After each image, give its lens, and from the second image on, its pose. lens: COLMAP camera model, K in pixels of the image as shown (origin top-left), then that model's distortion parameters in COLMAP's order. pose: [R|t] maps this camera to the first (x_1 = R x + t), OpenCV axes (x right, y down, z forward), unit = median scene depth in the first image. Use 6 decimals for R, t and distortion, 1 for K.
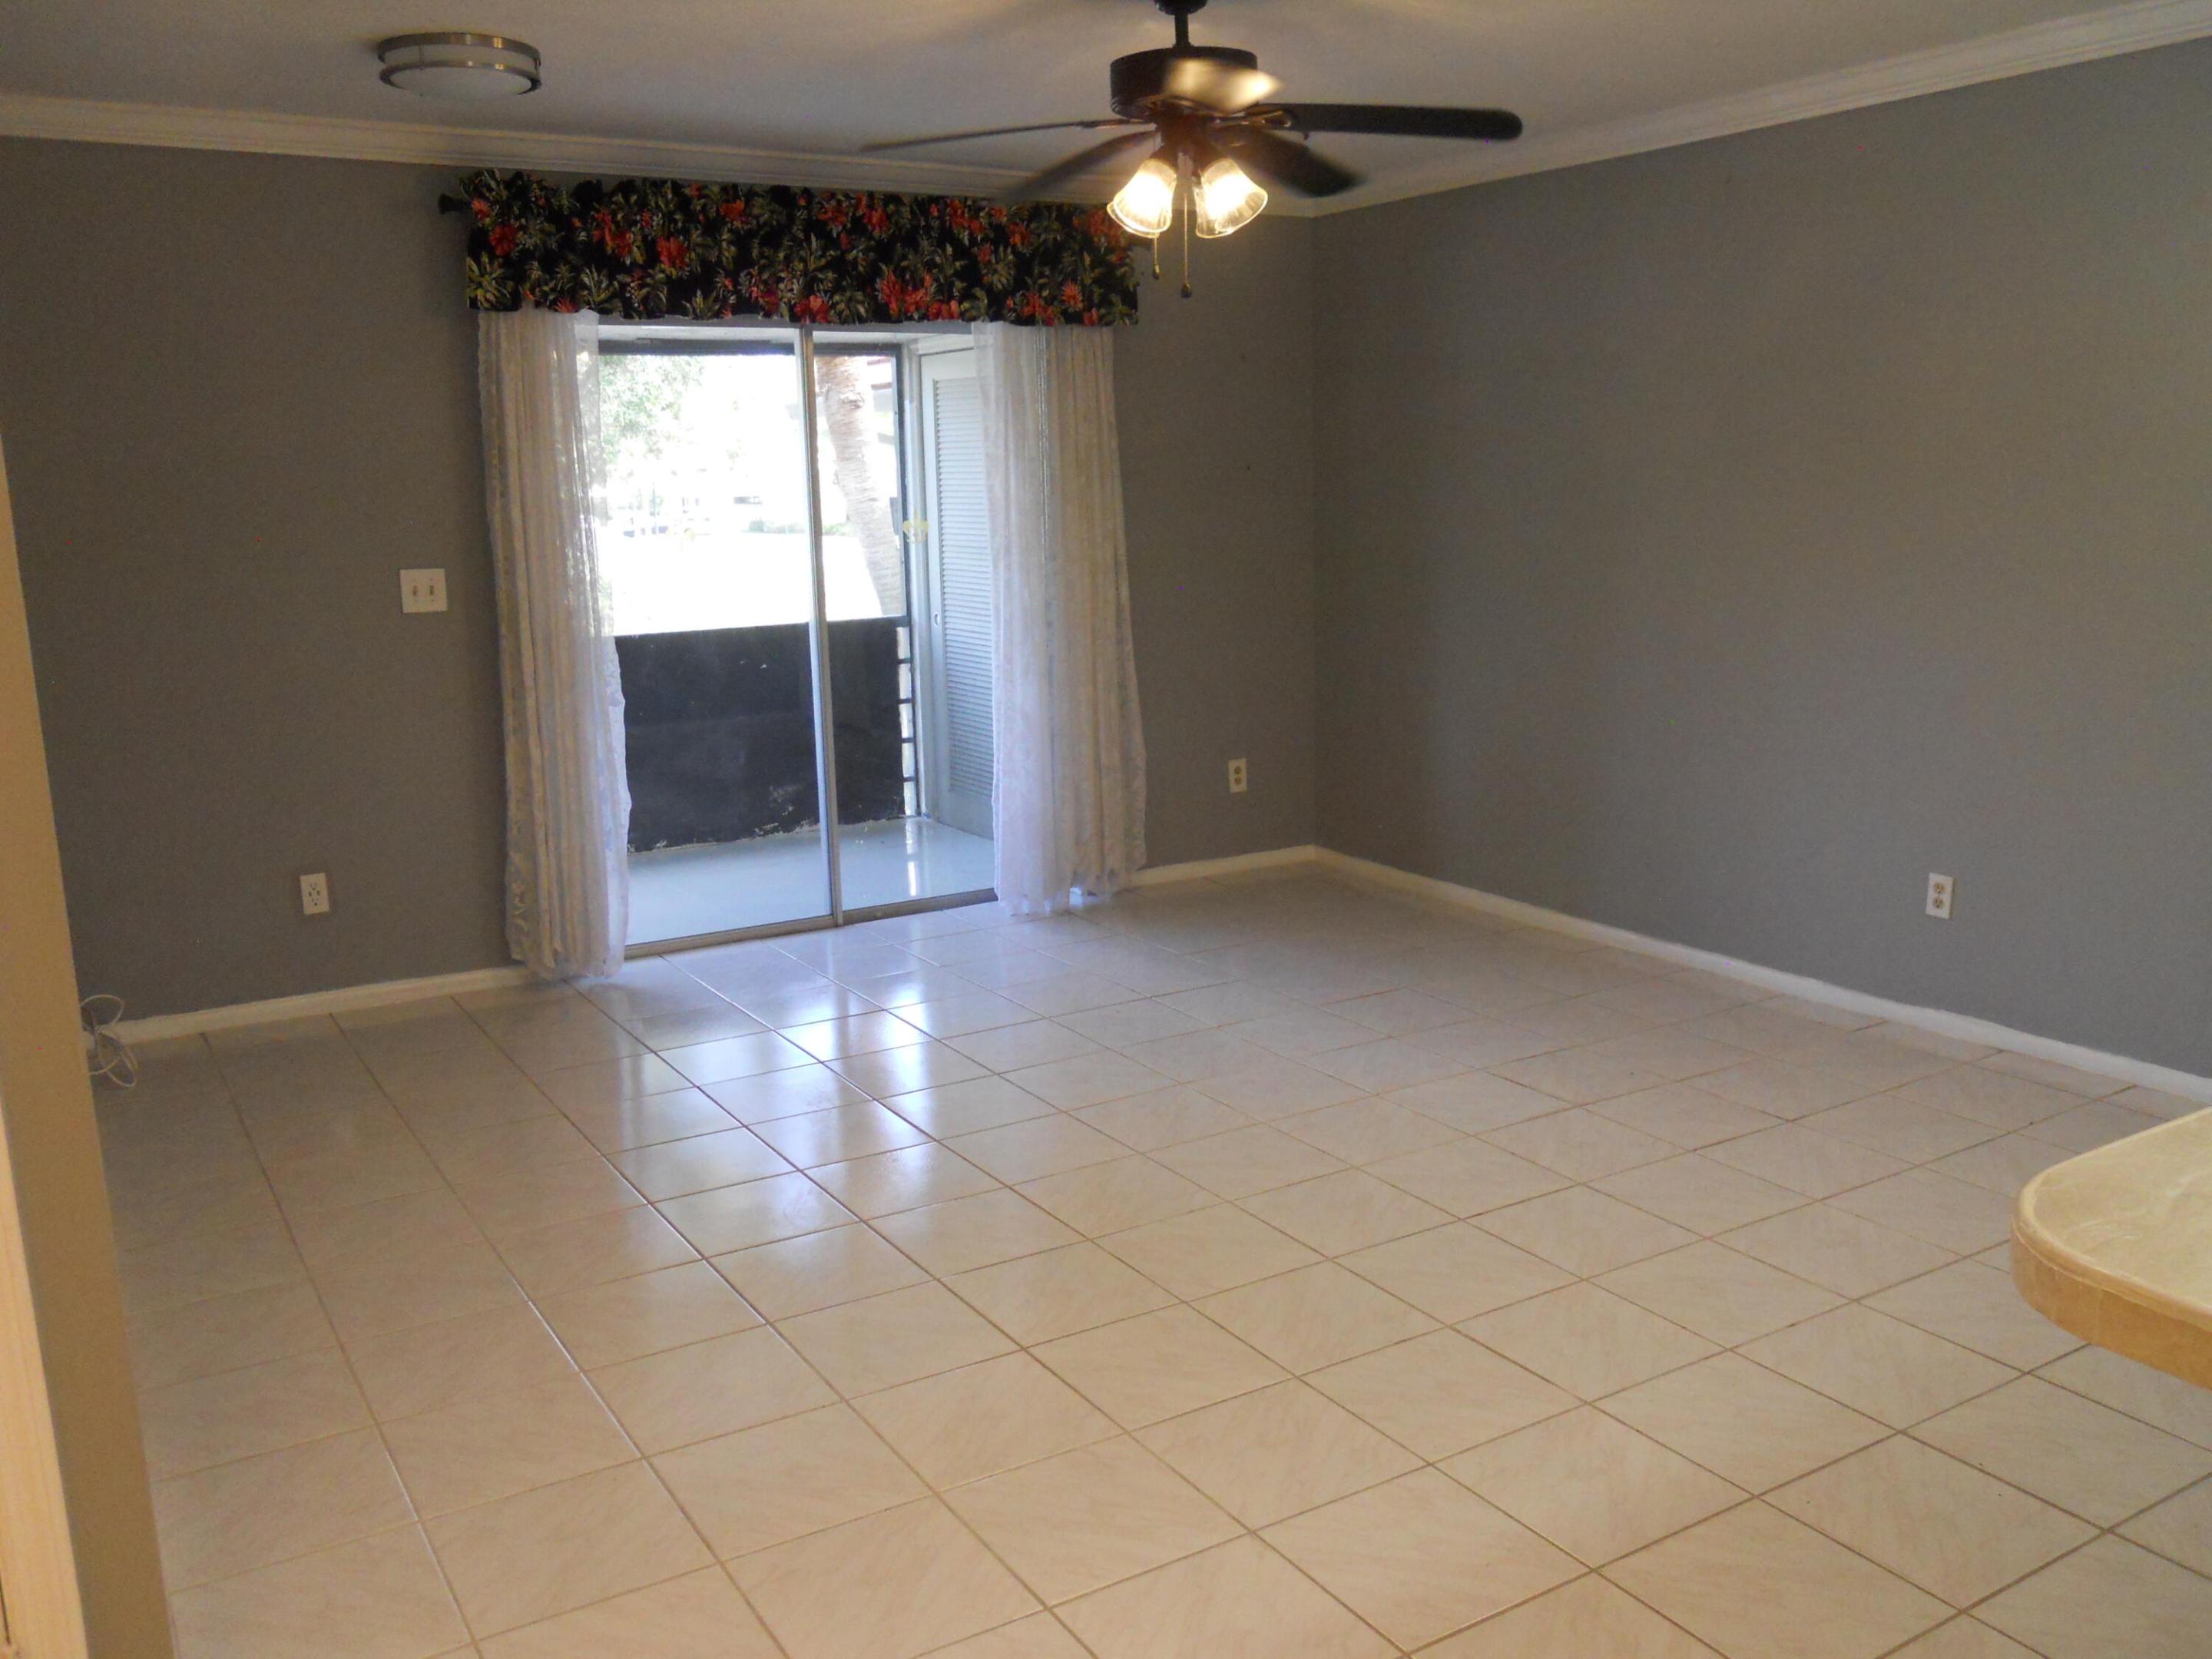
lens RADIAL K [[1837.3, 0, 1107.6], [0, 1837.3, 867.4], [0, 0, 1]] dist [-0.027937, -0.000253]
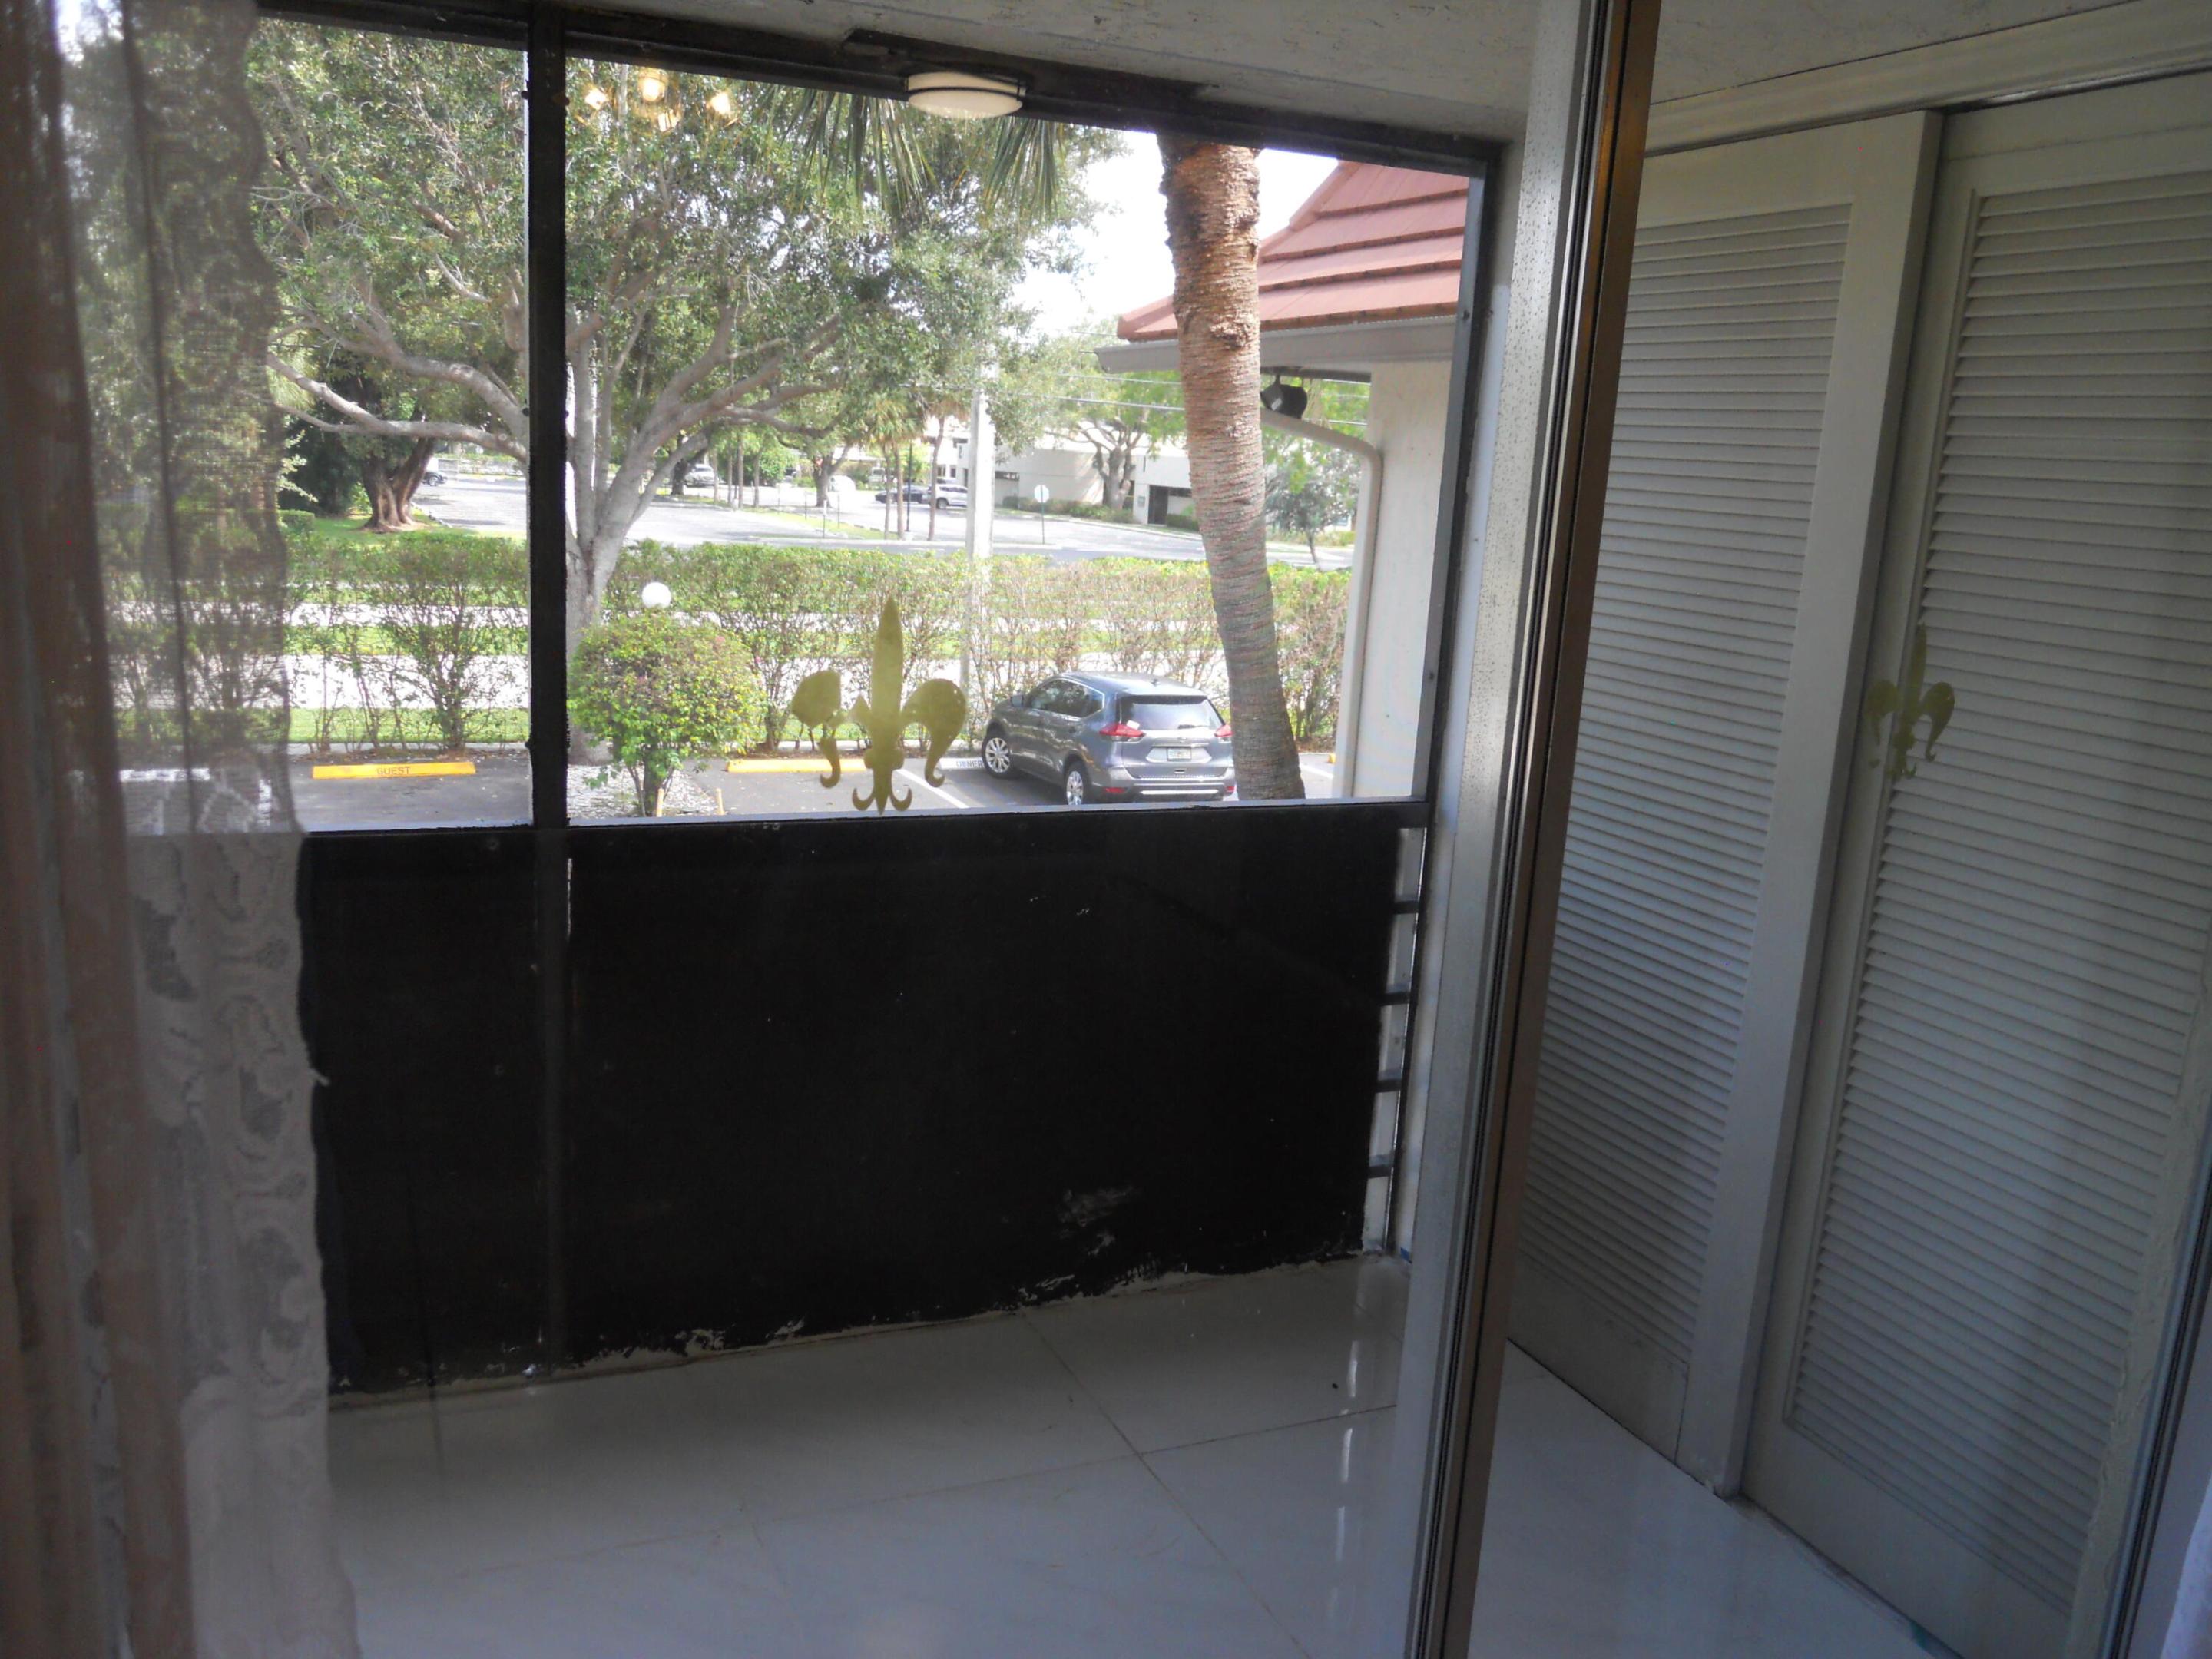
lens RADIAL K [[1798.2, 0, 1106.0], [0, 1798.2, 829.5], [0, 0, 1]] dist [-0.112533, -0.000438]
pose [[0.987935, 0.106545, -0.112394, -0.133814], [-0.108065, 0.994116, -0.007499, -0.118270], [0.110934, 0.019555, 0.993635, 0.580470]]
